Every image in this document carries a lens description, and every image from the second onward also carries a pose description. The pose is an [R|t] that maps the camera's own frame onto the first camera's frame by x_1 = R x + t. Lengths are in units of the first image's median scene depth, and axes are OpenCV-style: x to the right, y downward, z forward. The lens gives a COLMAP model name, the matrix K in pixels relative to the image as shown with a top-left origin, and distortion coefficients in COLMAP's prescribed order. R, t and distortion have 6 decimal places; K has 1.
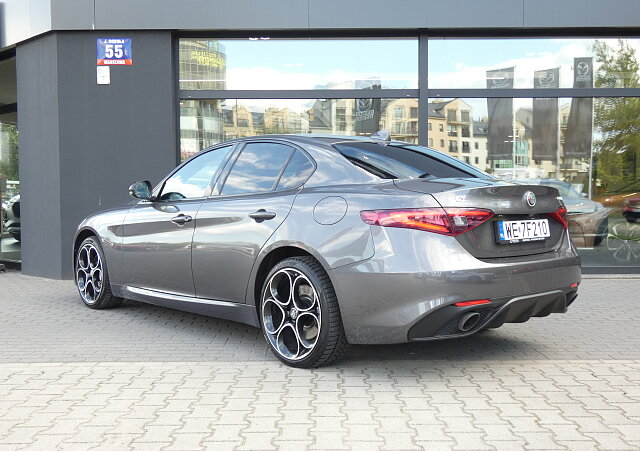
lens RADIAL K [[697.1, 0, 322.5], [0, 697.1, 228.7], [0, 0, 1]] dist [0.025190, 0.028528]
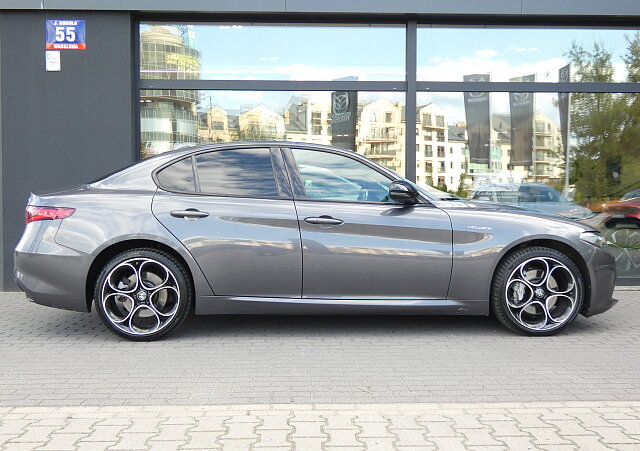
lens RADIAL K [[697.1, 0, 322.5], [0, 697.1, 228.7], [0, 0, 1]] dist [0.025190, 0.028528]
pose [[0.999345, 0.004704, 0.035876, -0.002539], [-0.004506, 0.999974, -0.005599, -0.003015], [-0.035901, 0.005434, 0.999341, 0.098054]]
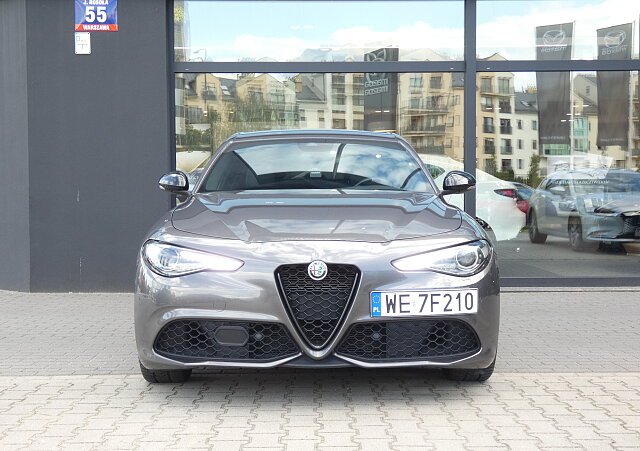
lens RADIAL K [[925.8, 0, 320.0], [0, 925.8, 225.5], [0, 0, 1]] dist [0.120107, -0.056861]
pose [[0.999978, 0.001336, 0.006557, -0.040161], [-0.001269, 0.999946, -0.010278, 0.005747], [-0.006570, 0.010269, 0.999926, -0.098806]]
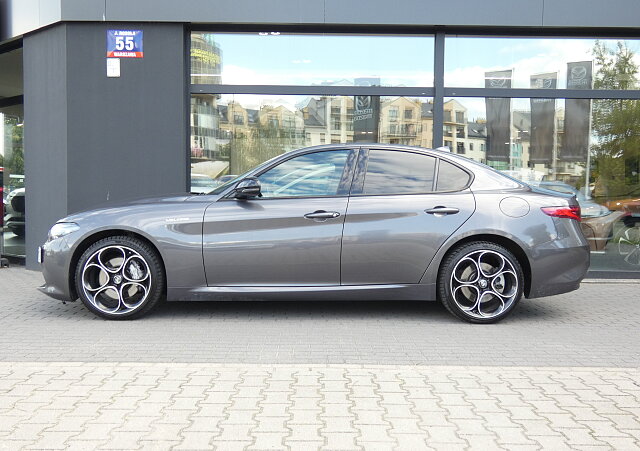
lens RADIAL K [[697.1, 0, 322.5], [0, 697.1, 228.7], [0, 0, 1]] dist [0.025190, 0.028528]
pose [[0.999815, 0.016432, 0.010038, -0.025973], [-0.016448, 0.999864, 0.001495, 0.000127], [-0.010012, -0.001659, 0.999948, 0.016018]]
